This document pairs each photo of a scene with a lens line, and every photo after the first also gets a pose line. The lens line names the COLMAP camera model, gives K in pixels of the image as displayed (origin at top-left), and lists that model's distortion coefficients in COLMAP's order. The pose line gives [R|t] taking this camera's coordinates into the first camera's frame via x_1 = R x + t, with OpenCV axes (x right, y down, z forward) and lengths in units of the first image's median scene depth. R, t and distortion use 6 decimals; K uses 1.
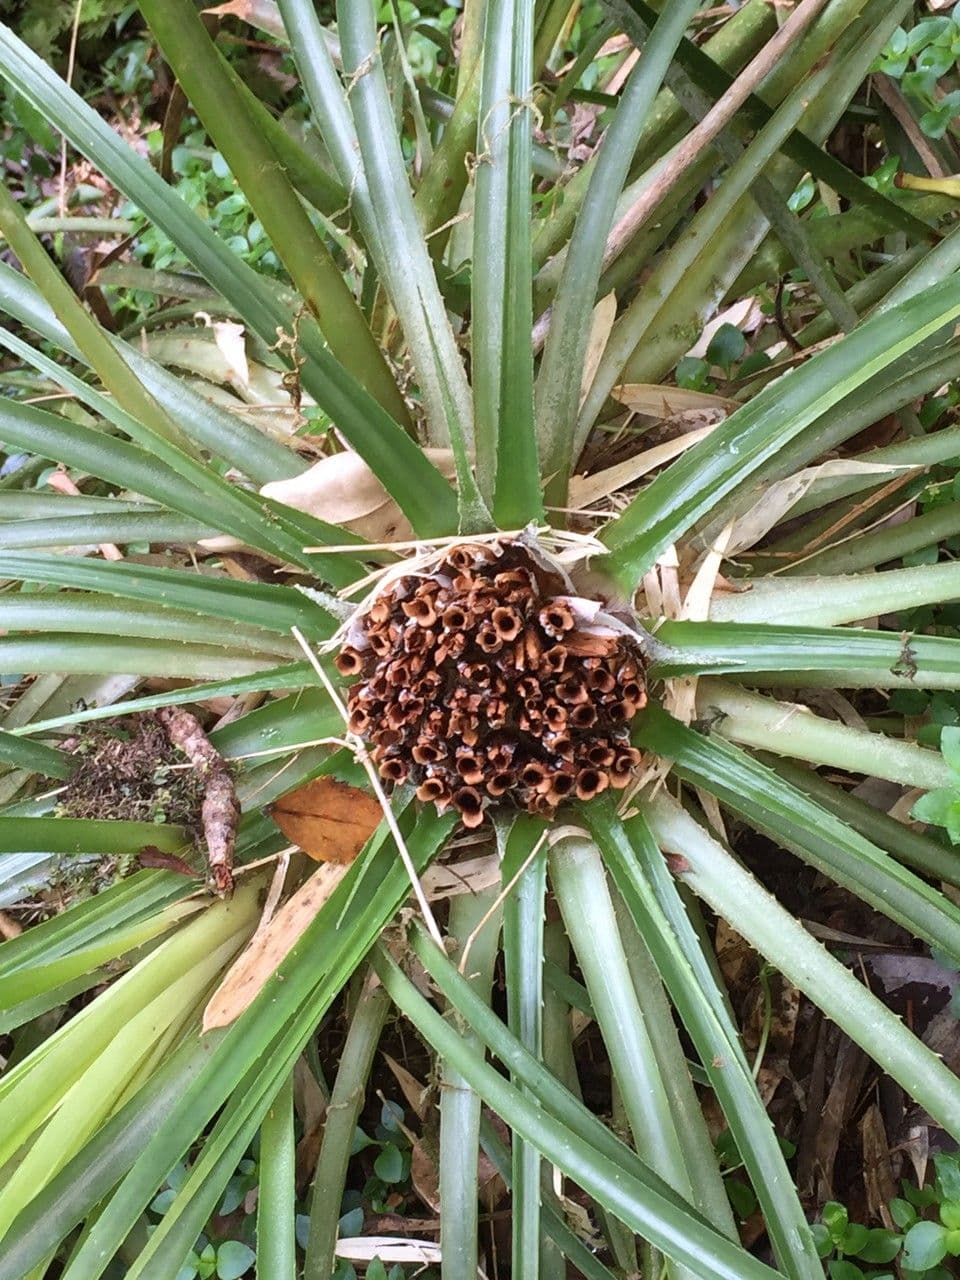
lens RADIAL K [[2238.8, 0, 436.3], [0, 2238.8, 664.3], [0, 0, 1]] dist [0.029907, 0.082503]
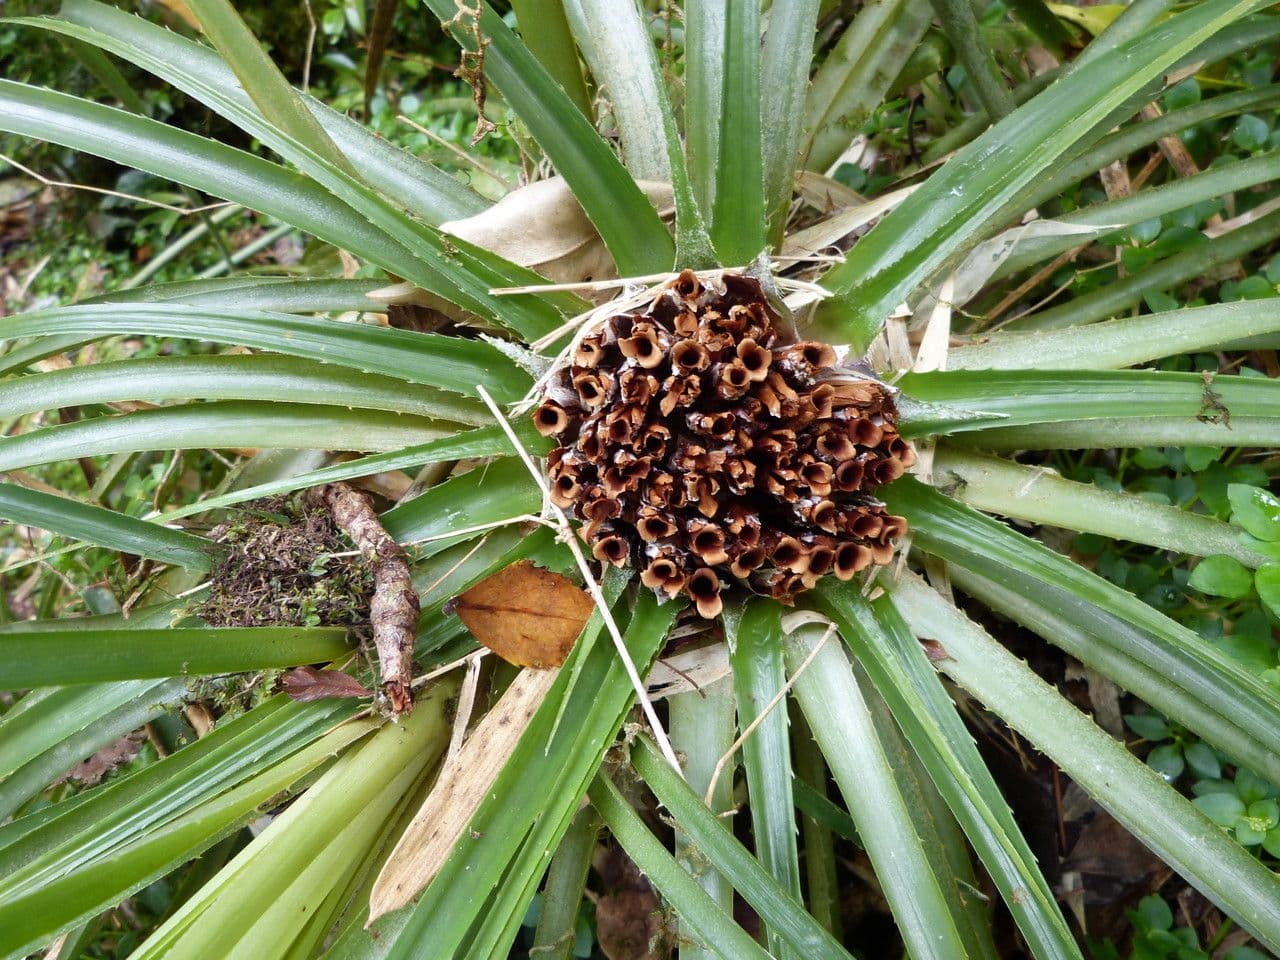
lens RADIAL K [[964.7, 0, 608.2], [0, 964.7, 496.9], [0, 0, 1]] dist [-0.050407, 0.004053]
pose [[0.995643, -0.020198, 0.091028, -0.050334], [0.022163, 0.999542, -0.020624, 0.034978], [-0.090570, 0.022551, 0.995635, 0.651018]]
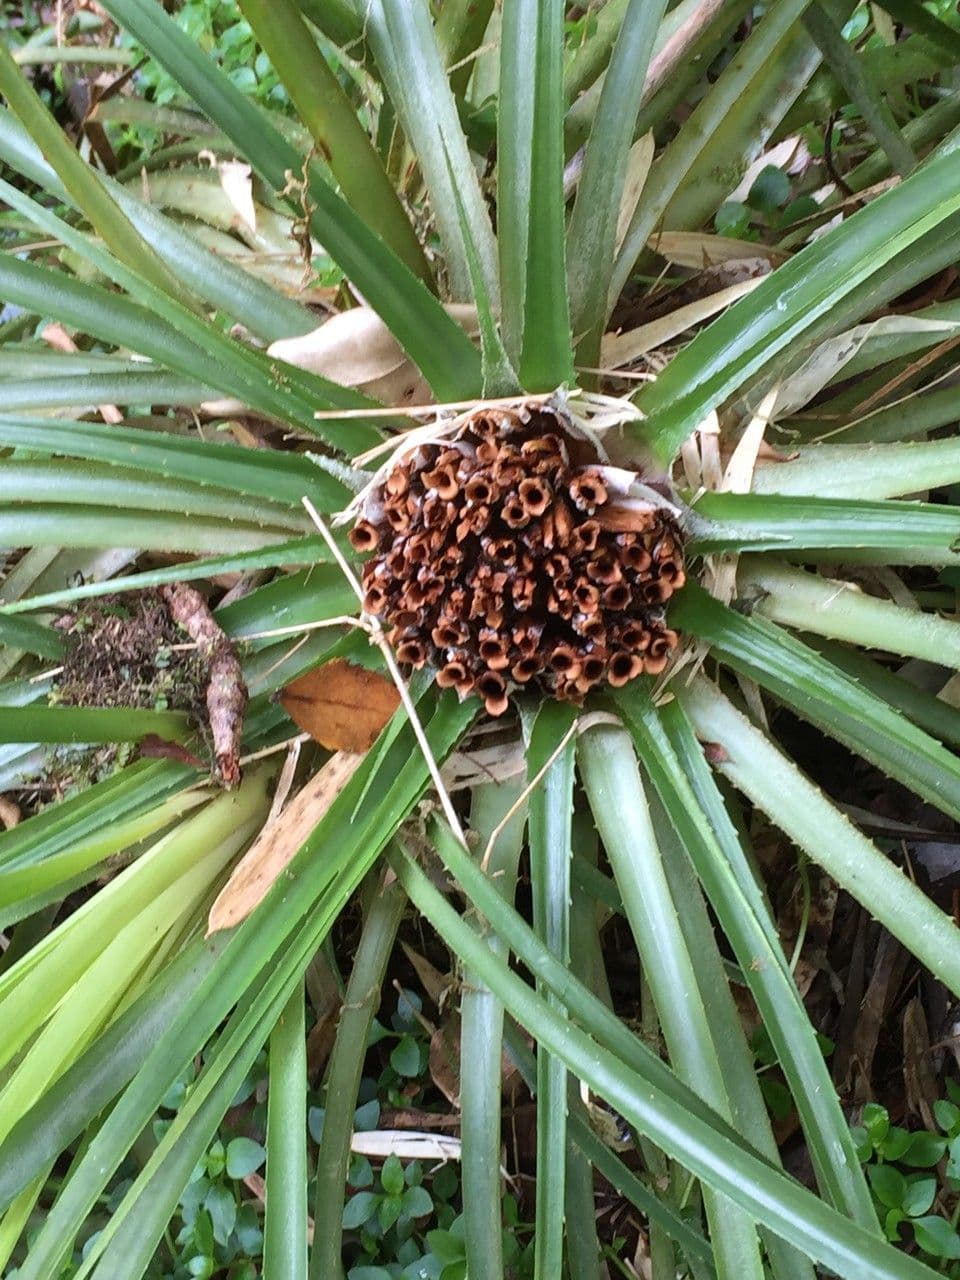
lens RADIAL K [[2238.8, 0, 436.3], [0, 2238.8, 664.3], [0, 0, 1]] dist [0.029907, 0.082503]
pose [[0.999974, 0.002640, -0.006678, -0.002660], [-0.002152, 0.997399, 0.072043, -0.015245], [0.006850, -0.072027, 0.997379, 0.070223]]
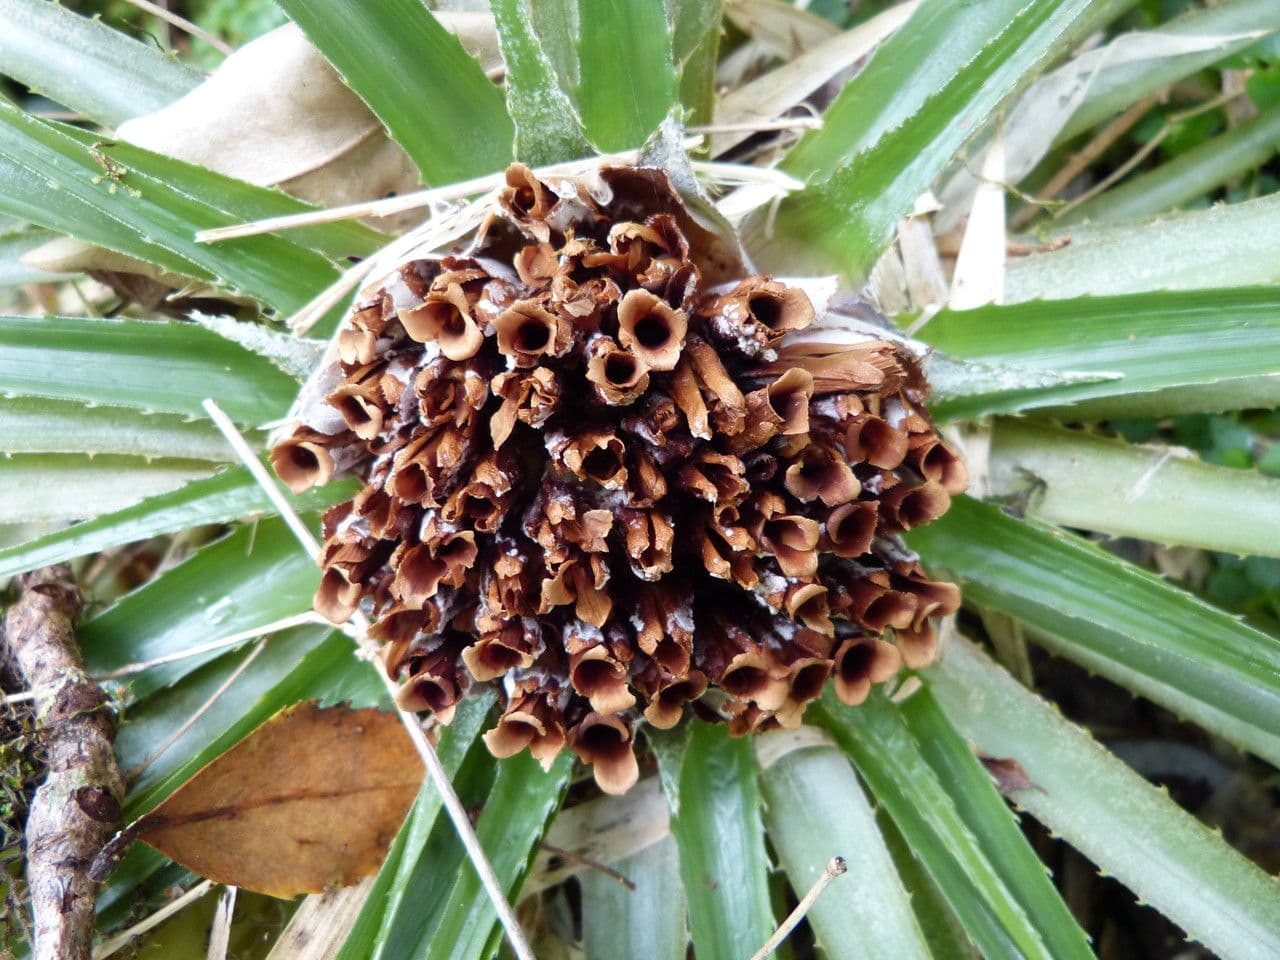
lens RADIAL K [[964.7, 0, 608.2], [0, 964.7, 496.9], [0, 0, 1]] dist [-0.050407, 0.004053]
pose [[0.990760, -0.112552, 0.075674, 0.006216], [0.107070, 0.991570, 0.072970, -0.001506], [-0.083249, -0.064194, 0.994459, 0.802588]]
